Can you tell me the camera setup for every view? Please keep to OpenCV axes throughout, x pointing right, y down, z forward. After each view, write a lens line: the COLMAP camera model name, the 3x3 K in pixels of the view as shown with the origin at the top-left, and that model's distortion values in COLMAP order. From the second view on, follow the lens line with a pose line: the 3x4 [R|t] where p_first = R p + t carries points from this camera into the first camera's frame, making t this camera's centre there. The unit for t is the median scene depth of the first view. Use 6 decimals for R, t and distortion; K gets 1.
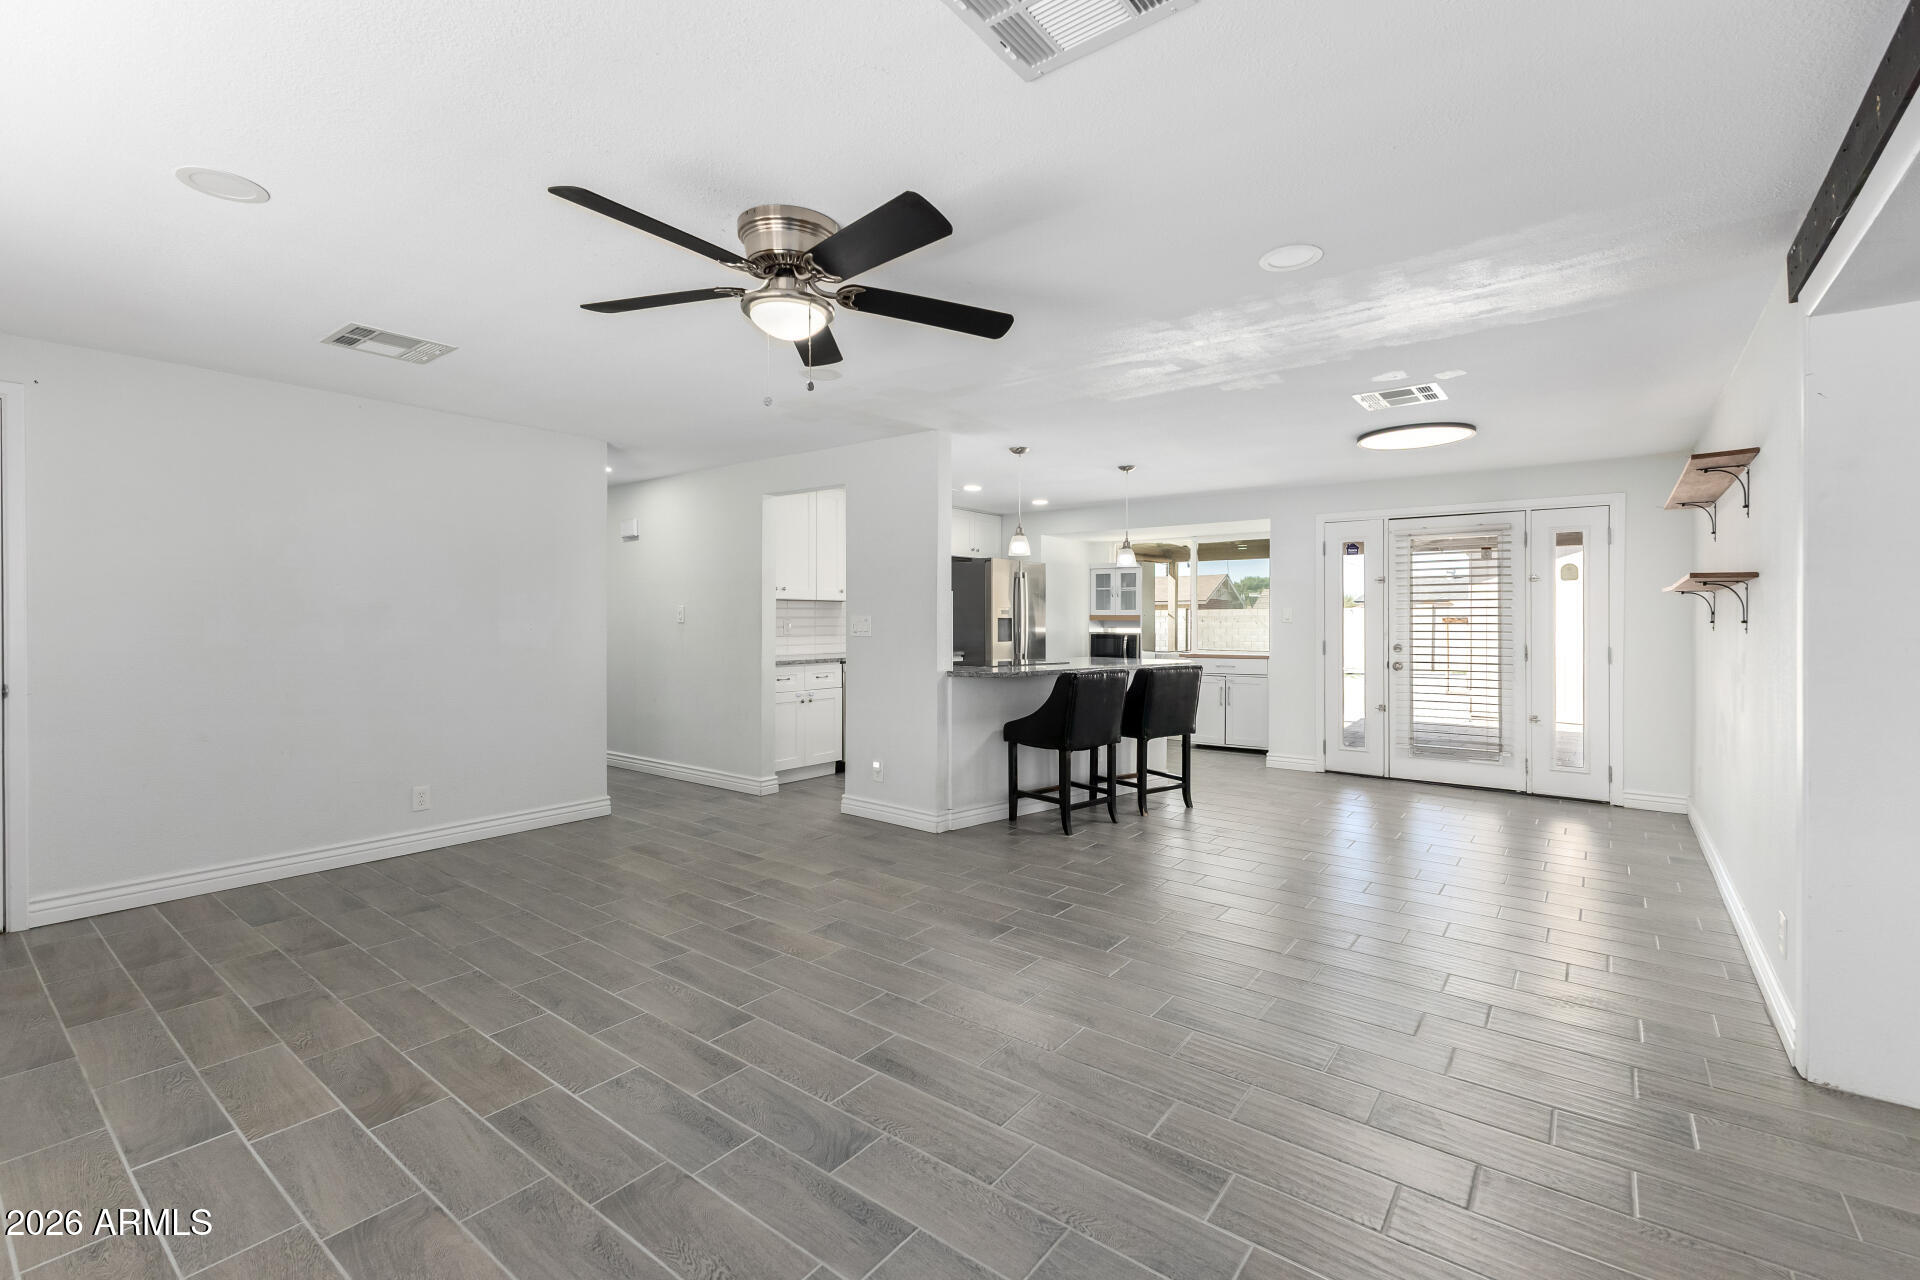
lens RADIAL K [[870.3, 0, 944.4], [0, 870.3, 623.6], [0, 0, 1]] dist [0.002865, 0.001479]
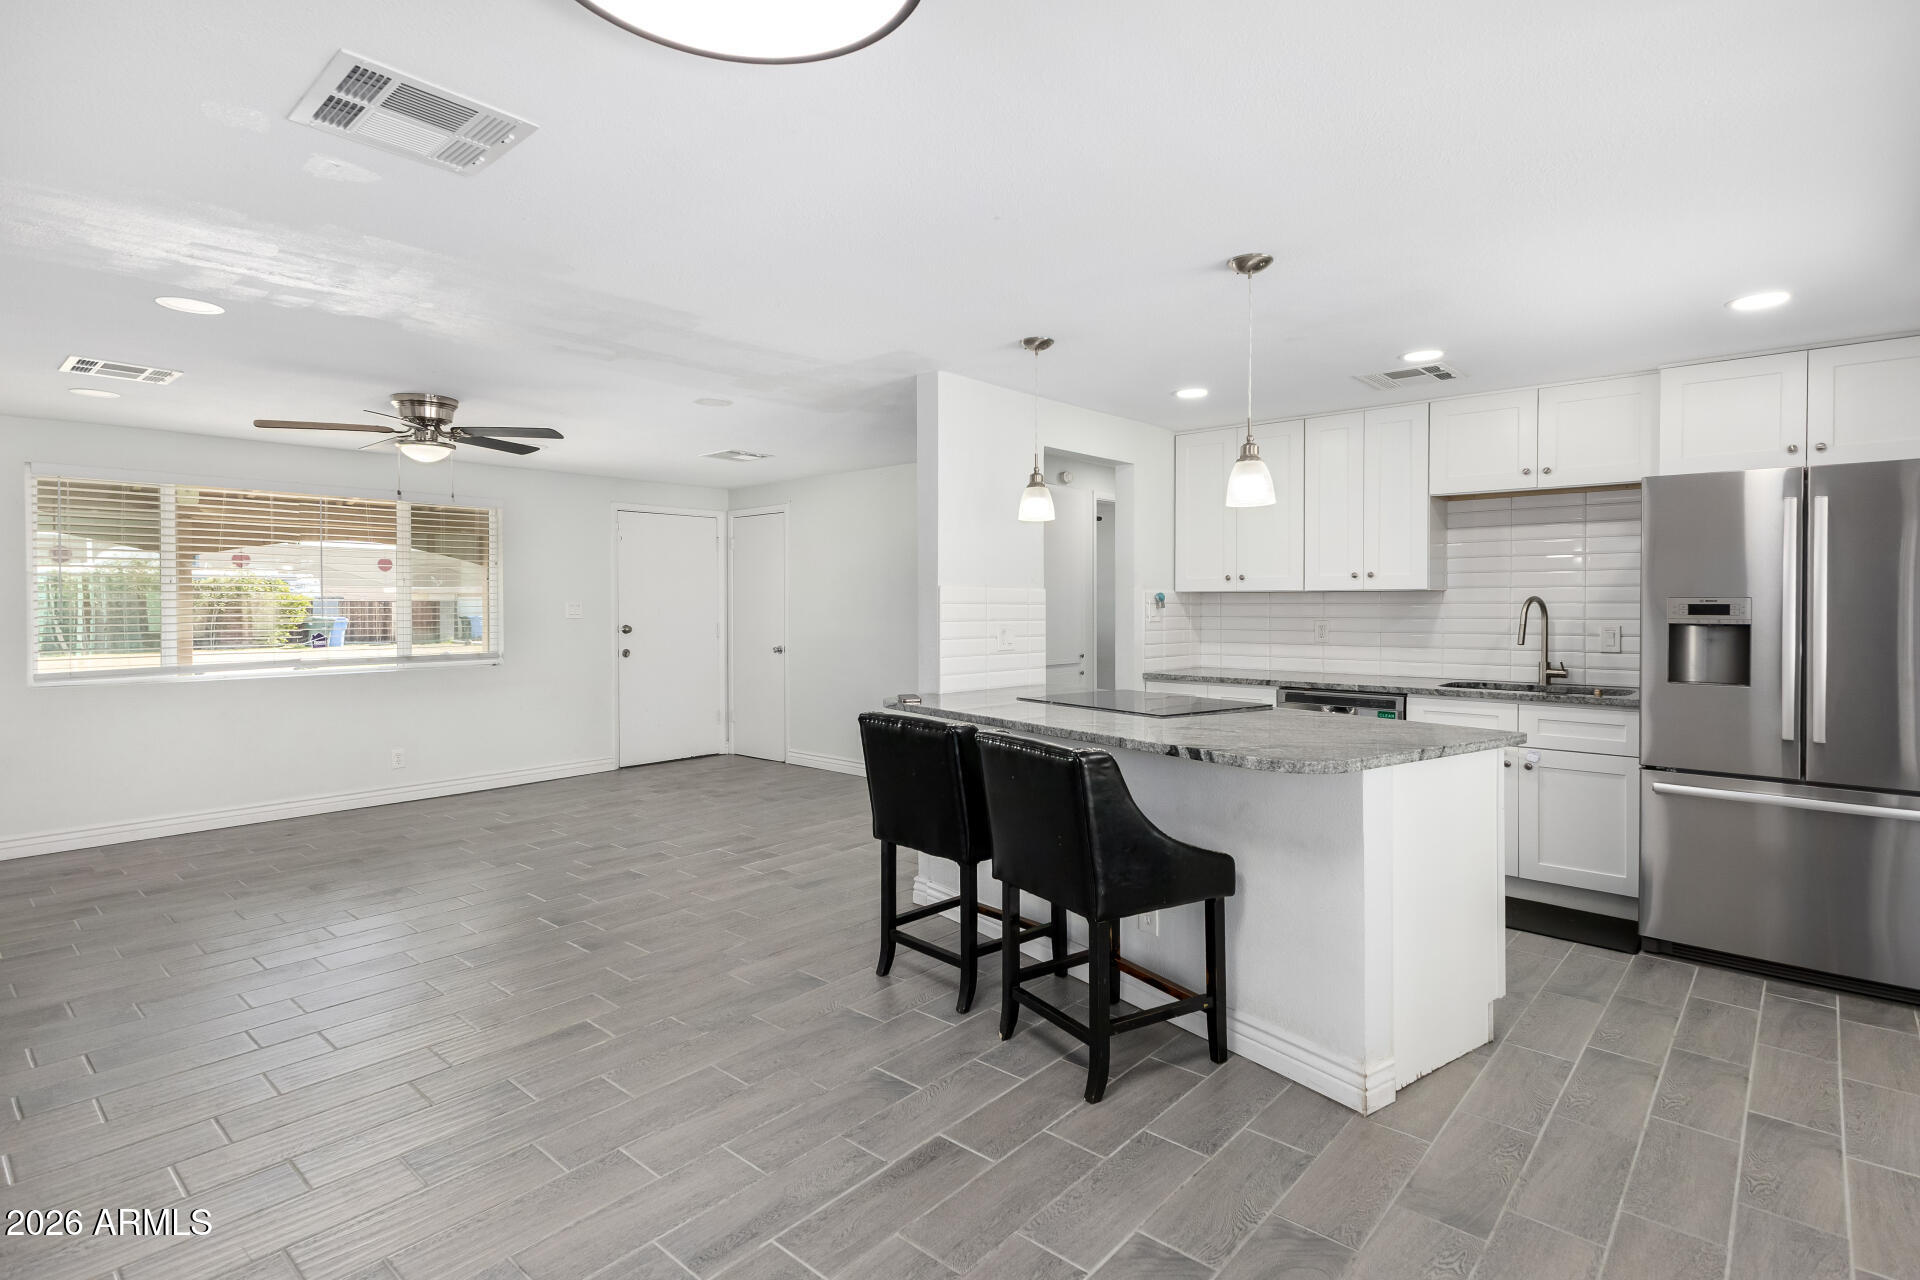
lens RADIAL K [[969.7, 0, 972.3], [0, 969.7, 624.0], [0, 0, 1]] dist [0.007098, -0.002143]
pose [[-0.077526, 0.016343, -0.996856, 1.004578], [-0.001981, 0.999861, 0.016547, -0.022450], [0.996988, 0.003258, -0.077483, 1.341541]]
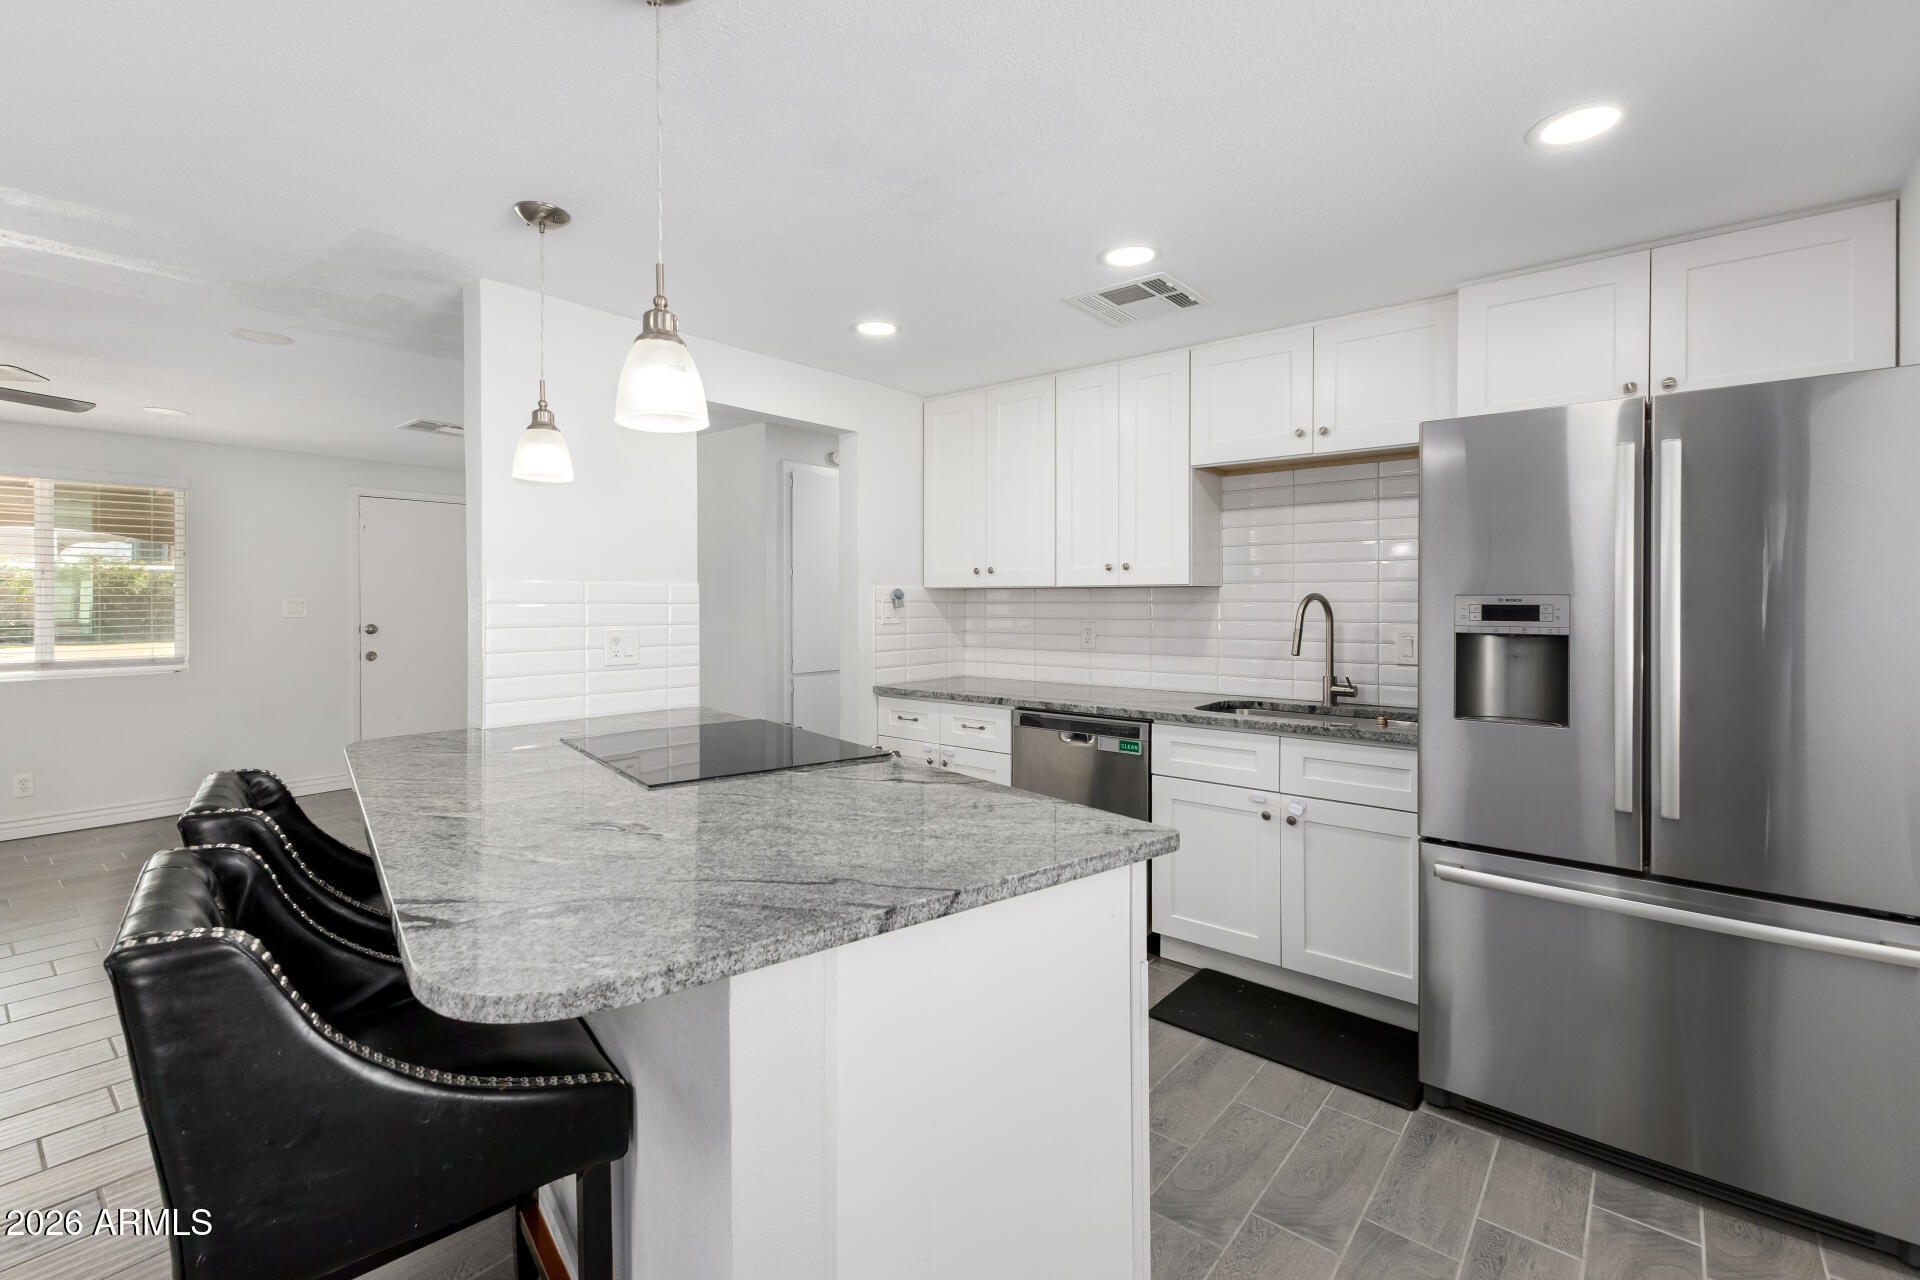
lens RADIAL K [[870.3, 0, 957.3], [0, 870.3, 612.6], [0, 0, 1]] dist [0.002865, 0.001479]
pose [[-0.037263, 0.009370, -0.999262, 0.655180], [-0.002986, 0.999951, 0.009488, -0.026038], [0.999301, 0.003338, -0.037233, 1.594308]]
